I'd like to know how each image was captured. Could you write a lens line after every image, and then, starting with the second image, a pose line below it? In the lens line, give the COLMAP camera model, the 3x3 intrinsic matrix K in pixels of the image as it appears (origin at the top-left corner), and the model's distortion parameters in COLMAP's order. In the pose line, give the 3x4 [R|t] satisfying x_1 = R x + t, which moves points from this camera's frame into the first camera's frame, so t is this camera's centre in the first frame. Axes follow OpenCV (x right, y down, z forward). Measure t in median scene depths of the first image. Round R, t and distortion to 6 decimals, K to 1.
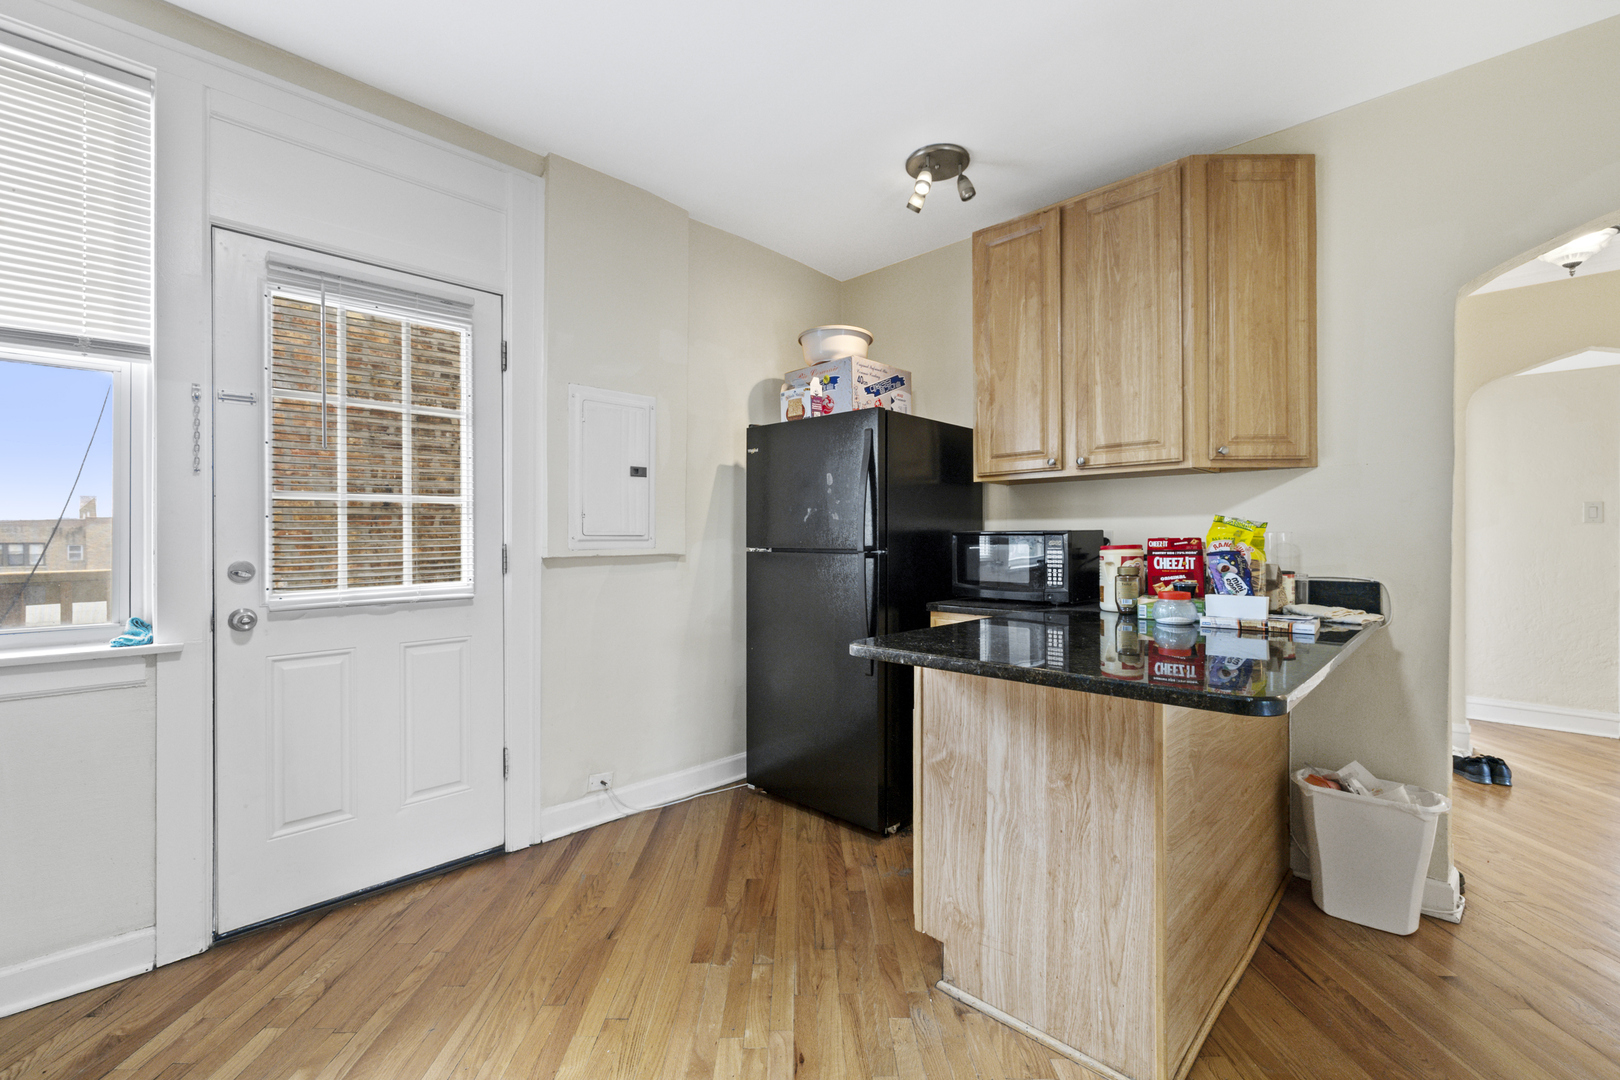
lens RADIAL K [[682.0, 0, 796.9], [0, 682.0, 537.0], [0, 0, 1]] dist [-0.000932, 0.000100]
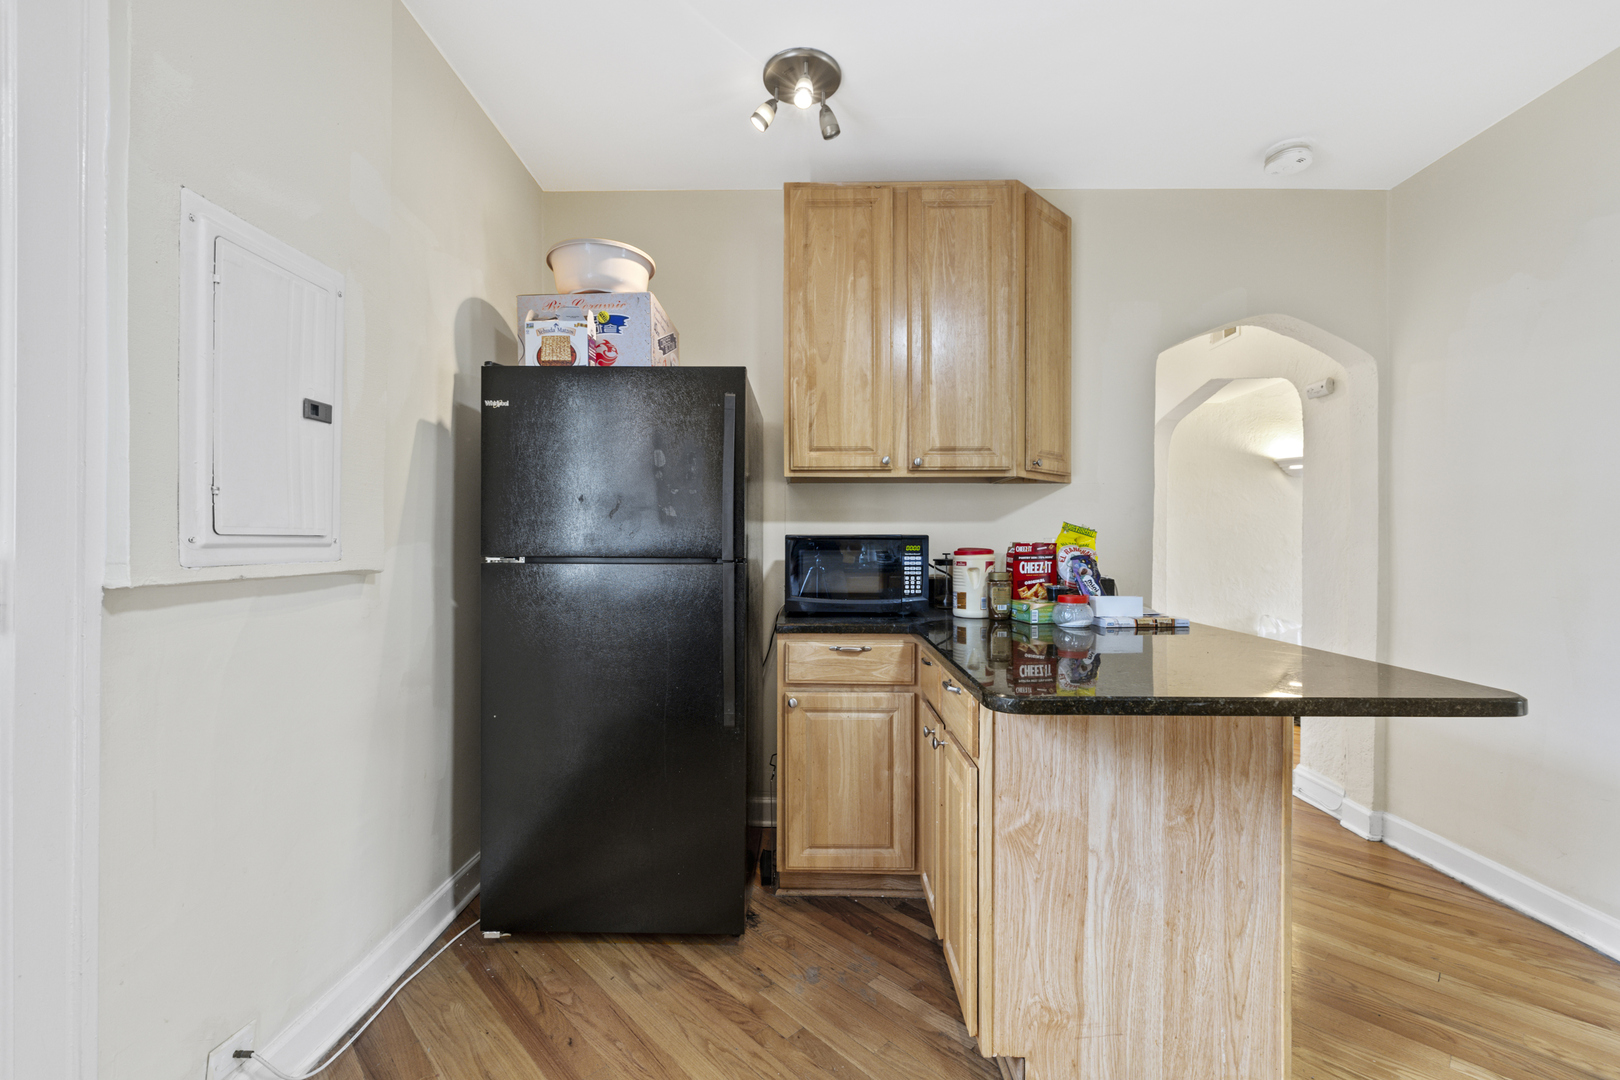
lens RADIAL K [[682.0, 0, 804.2], [0, 682.0, 544.2], [0, 0, 1]] dist [-0.000932, 0.000100]
pose [[0.728070, 0.000943, 0.685502, -0.380182], [-0.004269, 0.999986, 0.003159, 0.001121], [-0.685489, -0.005227, 0.728064, 0.450525]]
